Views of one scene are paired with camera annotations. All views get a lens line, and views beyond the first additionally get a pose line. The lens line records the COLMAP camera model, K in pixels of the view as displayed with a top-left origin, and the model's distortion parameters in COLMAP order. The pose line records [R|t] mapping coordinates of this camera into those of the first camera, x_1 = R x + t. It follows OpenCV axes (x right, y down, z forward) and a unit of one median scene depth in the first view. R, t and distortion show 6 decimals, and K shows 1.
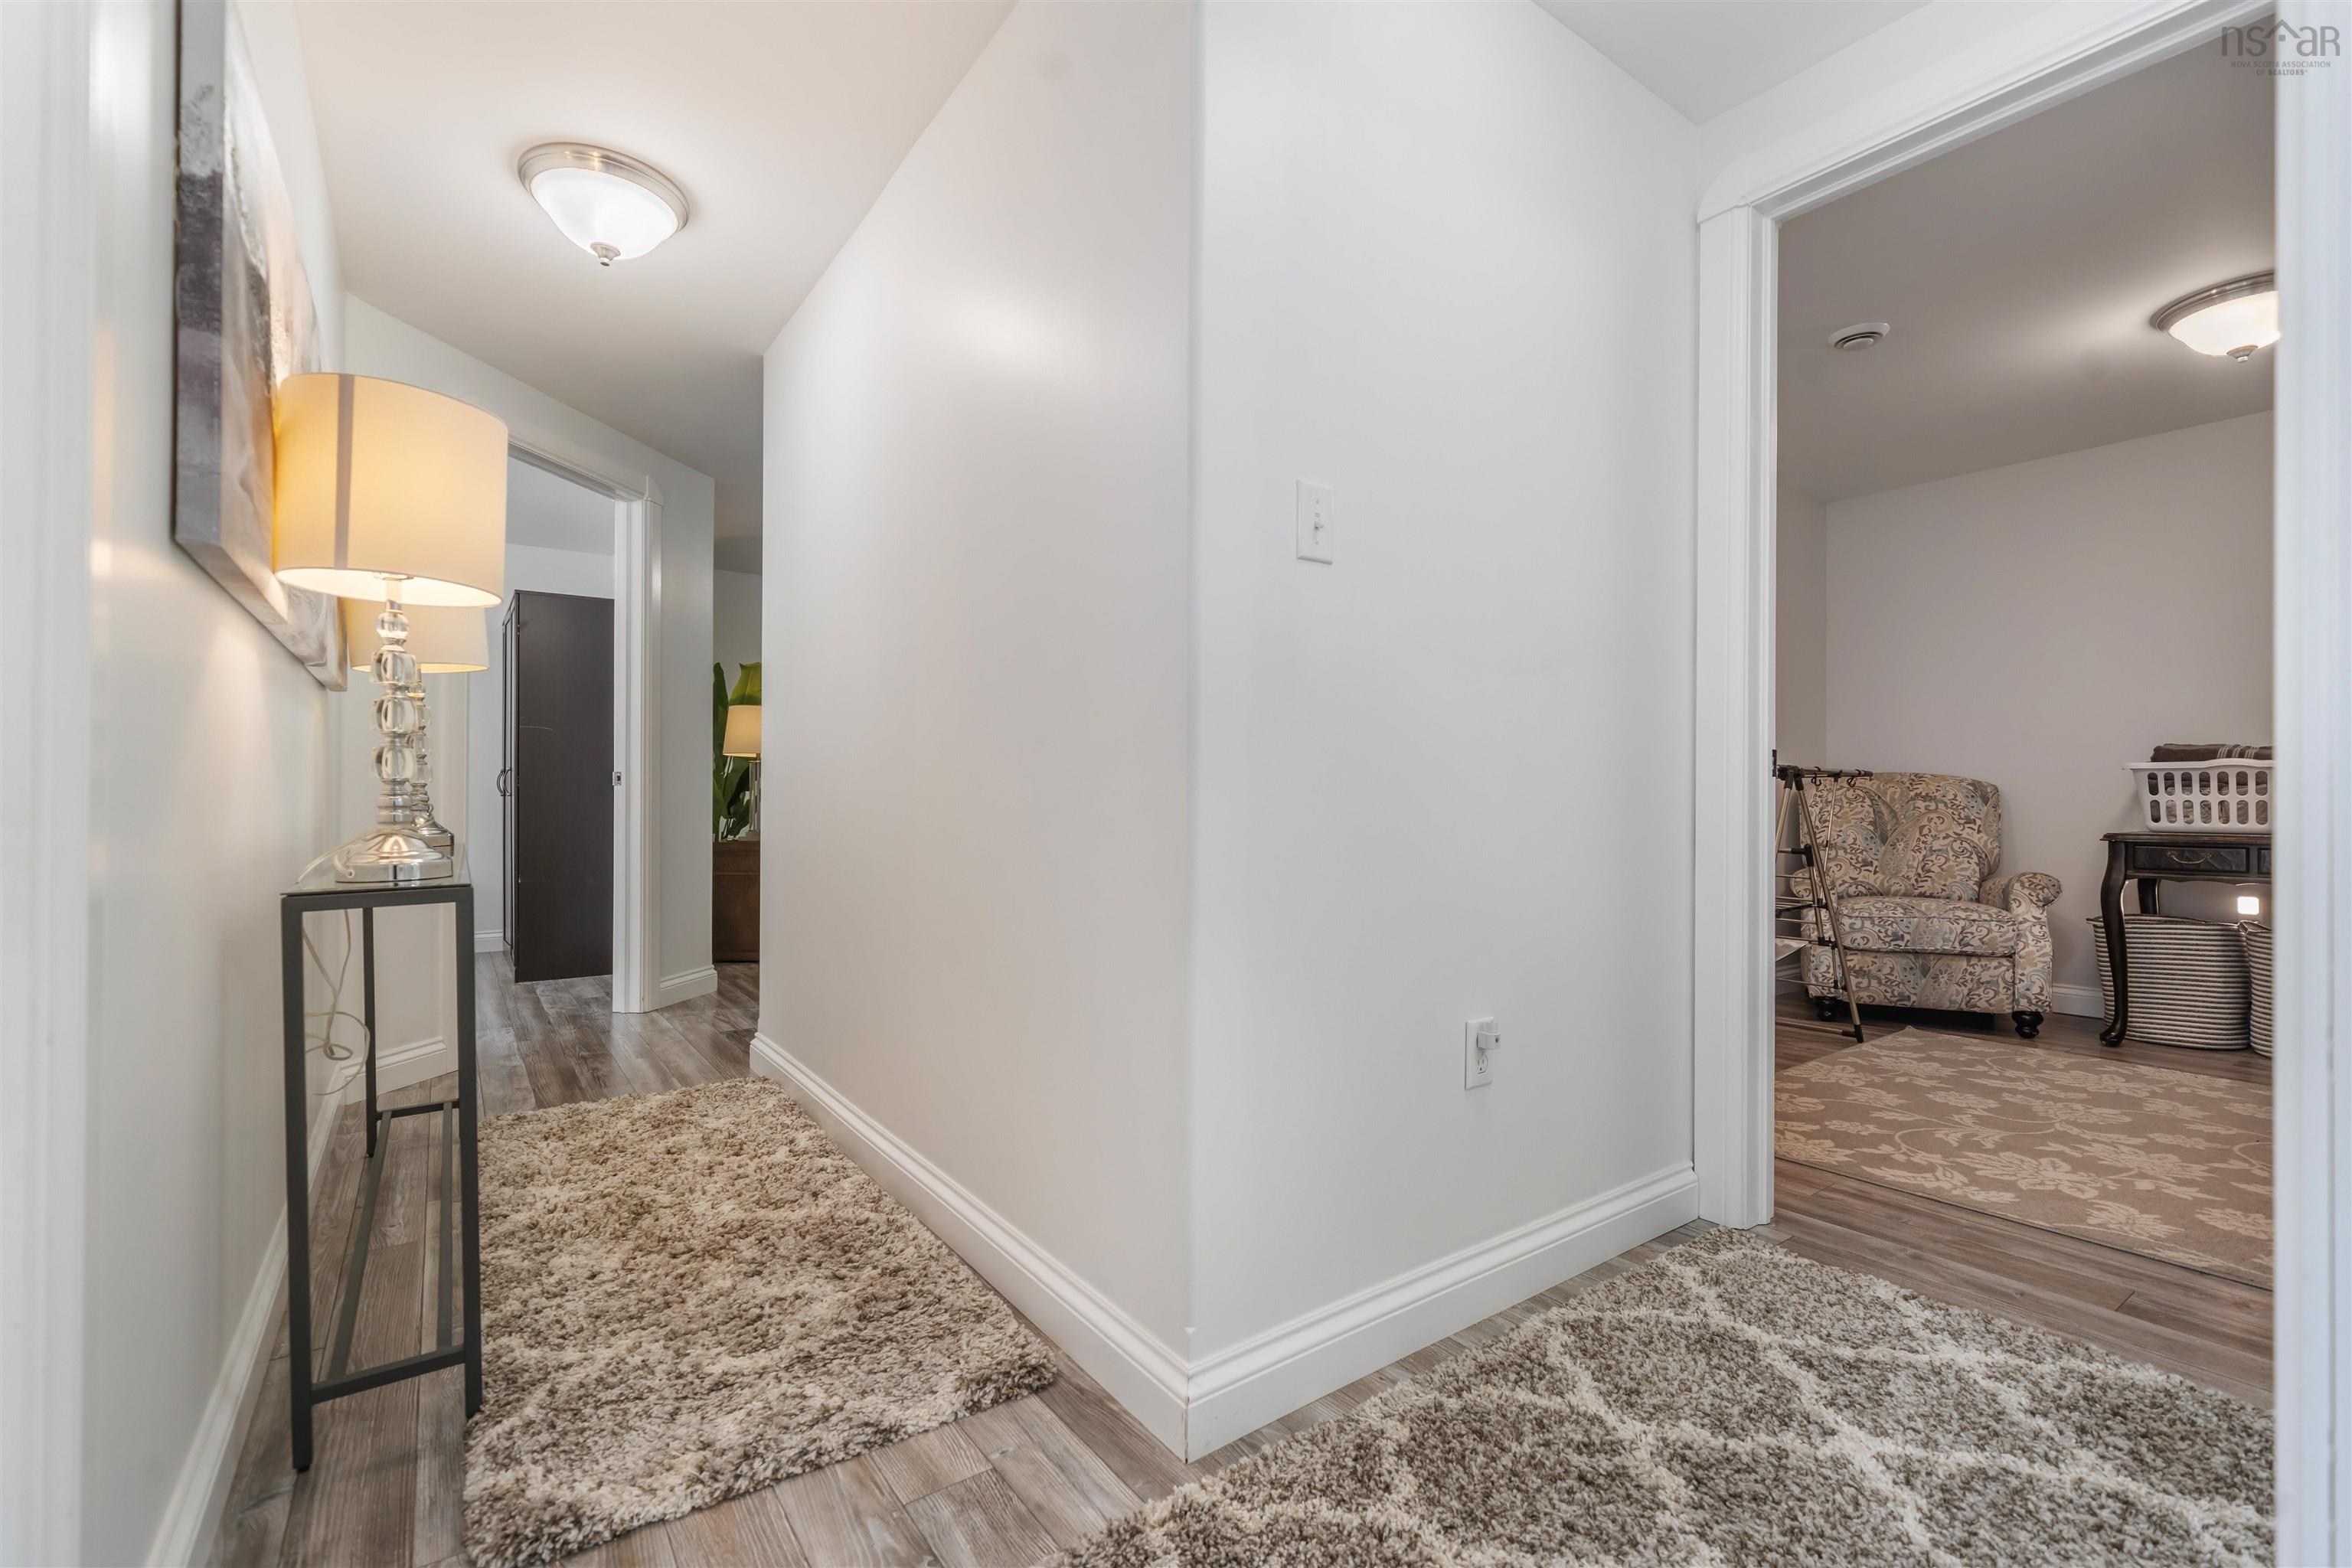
lens RADIAL K [[1001.8, 0, 1180.9], [0, 1001.8, 790.6], [0, 0, 1]] dist [0.001517, 0.000037]
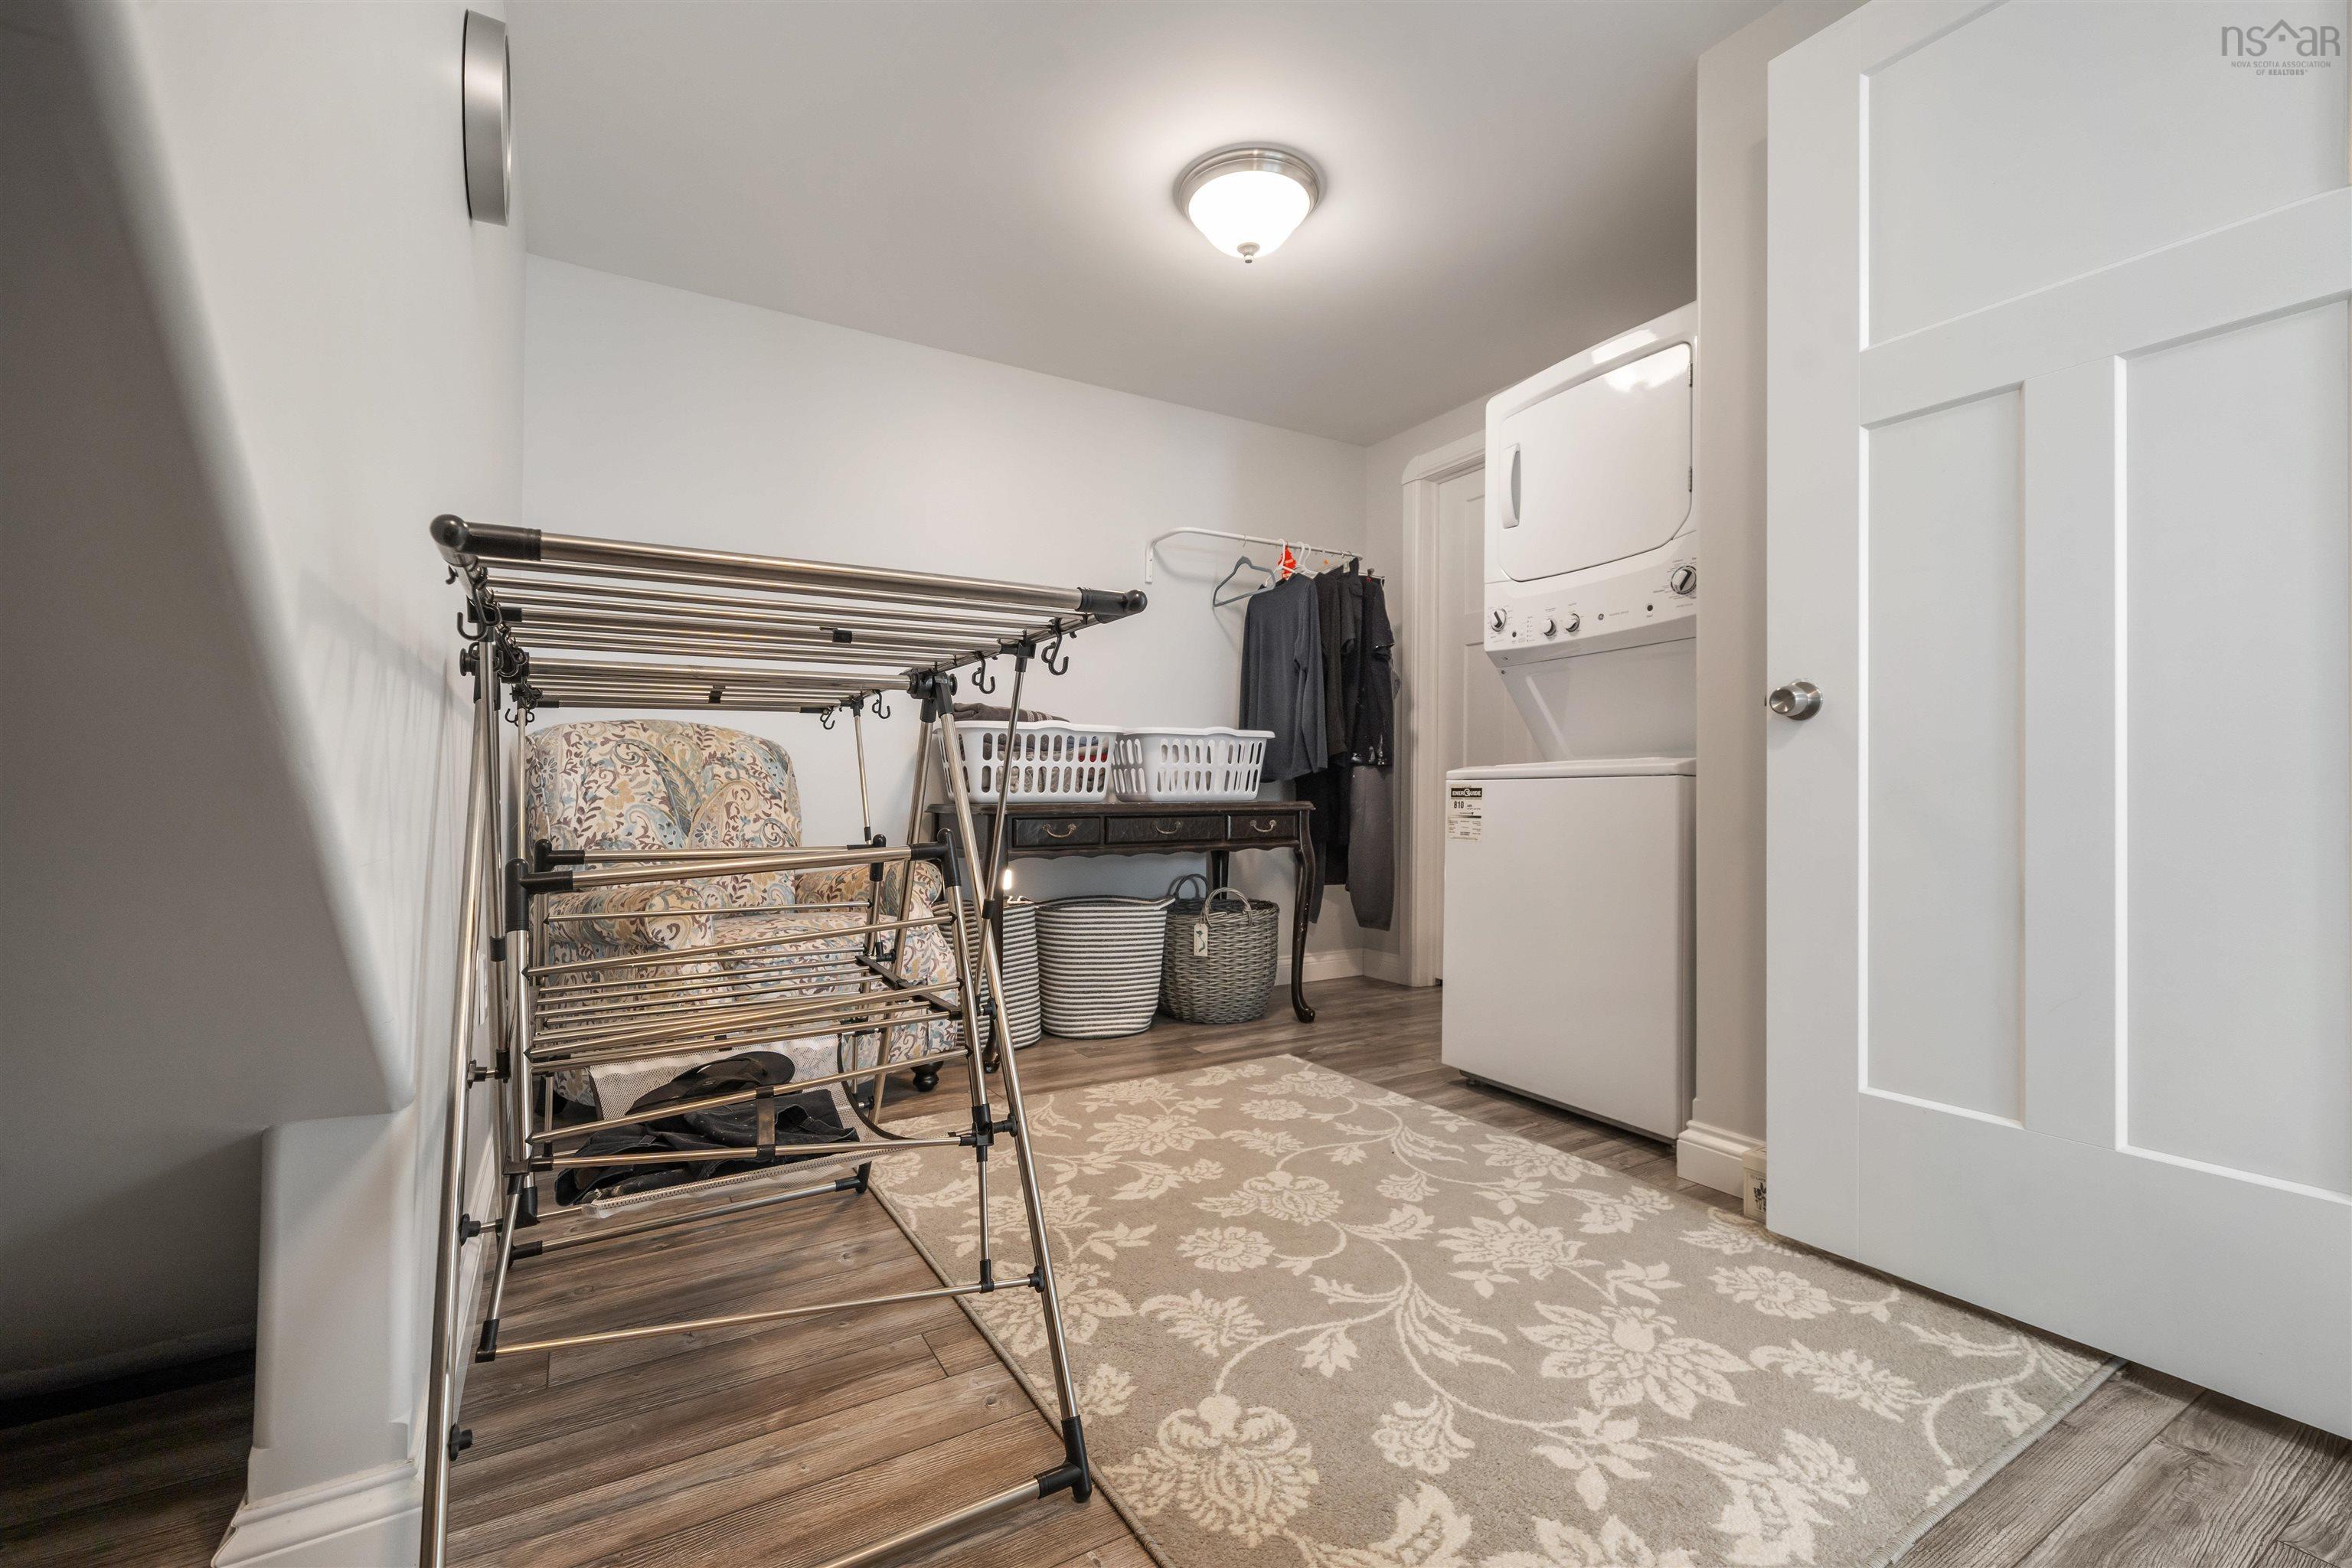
lens RADIAL K [[1001.8, 0, 1186.9], [0, 1001.8, 782.8], [0, 0, 1]] dist [0.001517, 0.000037]
pose [[0.085998, 0.006767, 0.996272, 0.201480], [-0.007395, 0.999954, -0.006154, 0.039004], [-0.996268, -0.006838, 0.086044, 1.076713]]
